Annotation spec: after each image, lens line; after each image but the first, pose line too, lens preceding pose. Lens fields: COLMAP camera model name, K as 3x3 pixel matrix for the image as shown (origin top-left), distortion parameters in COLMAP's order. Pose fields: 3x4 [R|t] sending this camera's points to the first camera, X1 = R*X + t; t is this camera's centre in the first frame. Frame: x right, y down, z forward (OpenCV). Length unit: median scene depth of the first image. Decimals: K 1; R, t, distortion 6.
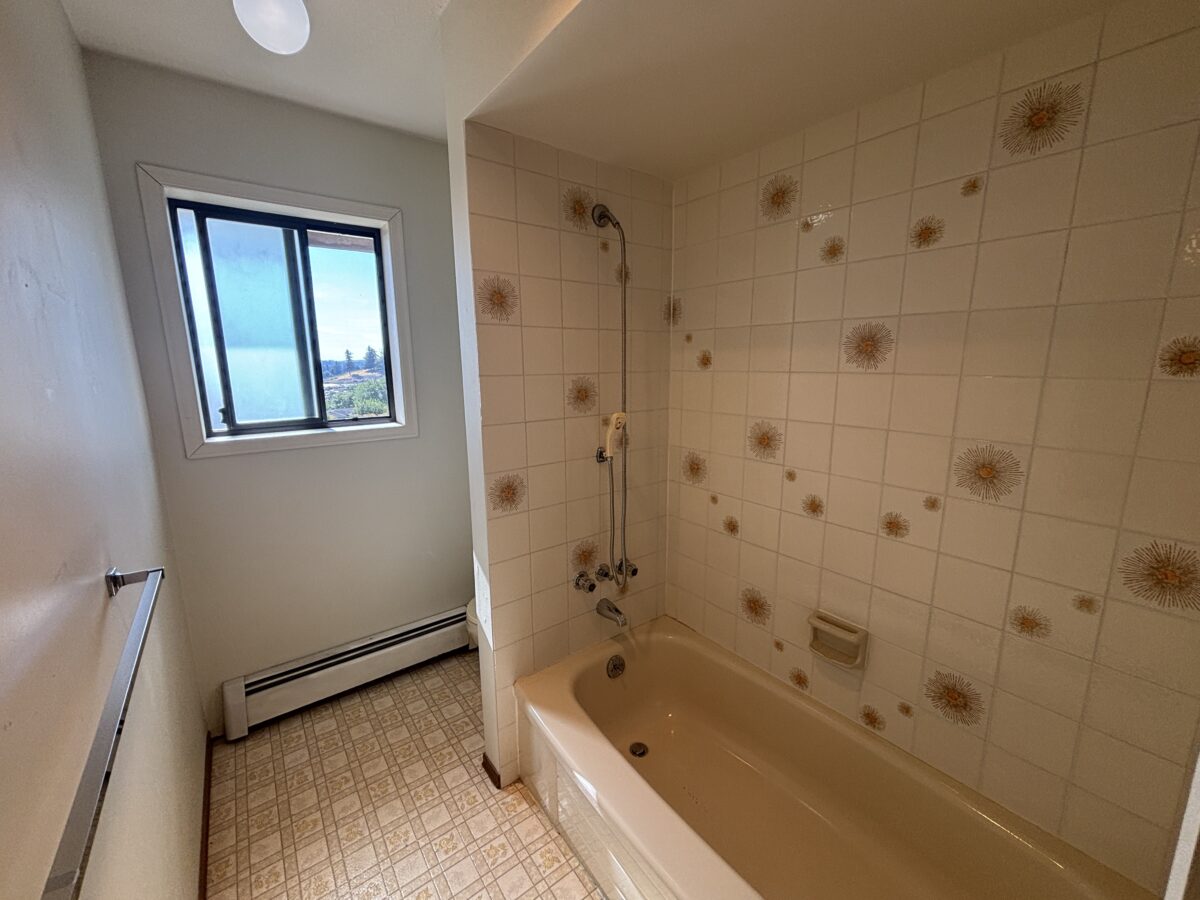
lens RADIAL K [[480.4, 0, 600.0], [0, 480.4, 449.5], [0, 0, 1]] dist [-0.007483, 0.005259]
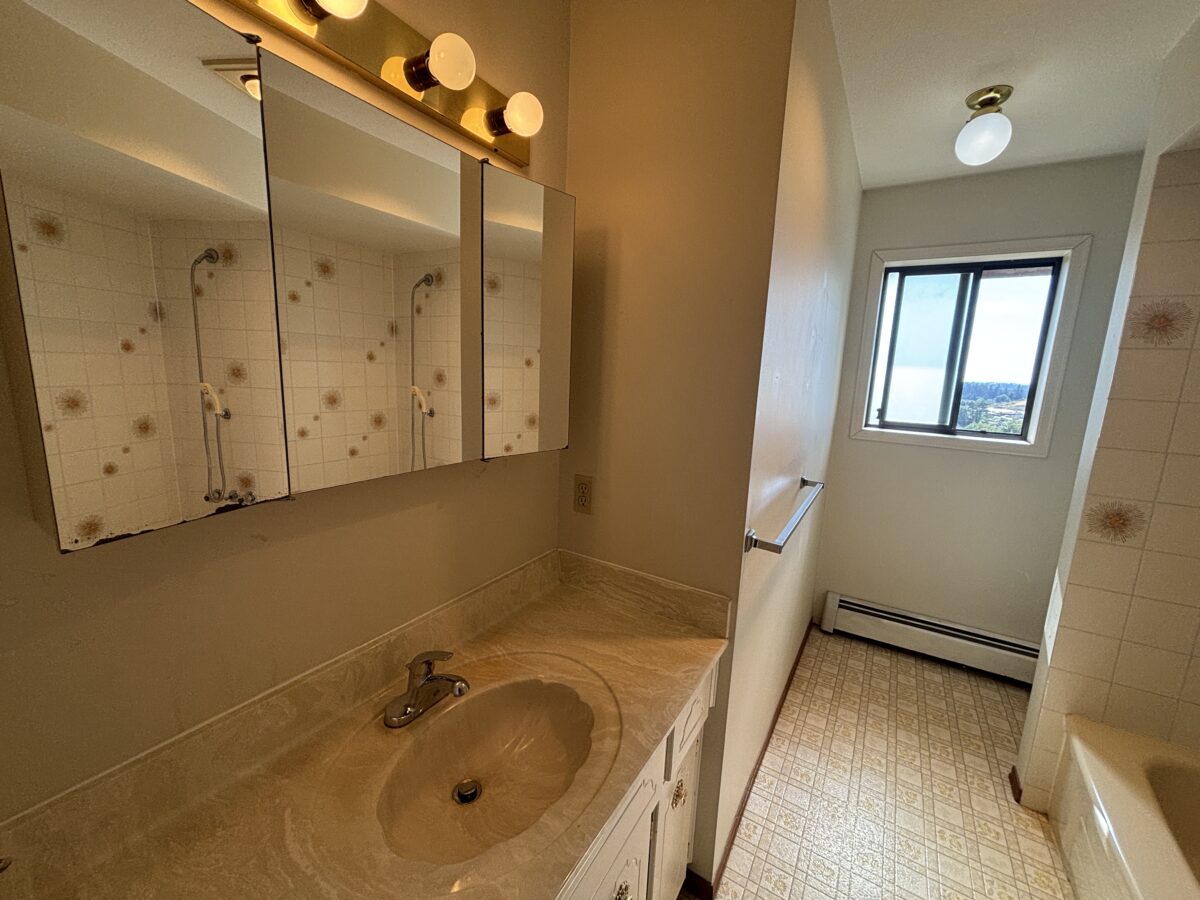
lens RADIAL K [[480.4, 0, 600.0], [0, 480.4, 449.5], [0, 0, 1]] dist [-0.007483, 0.005259]
pose [[0.351159, 0.178665, -0.919112, 0.256685], [-0.214422, 0.970884, 0.106806, 0.059328], [0.911433, 0.159572, 0.379244, -0.282608]]
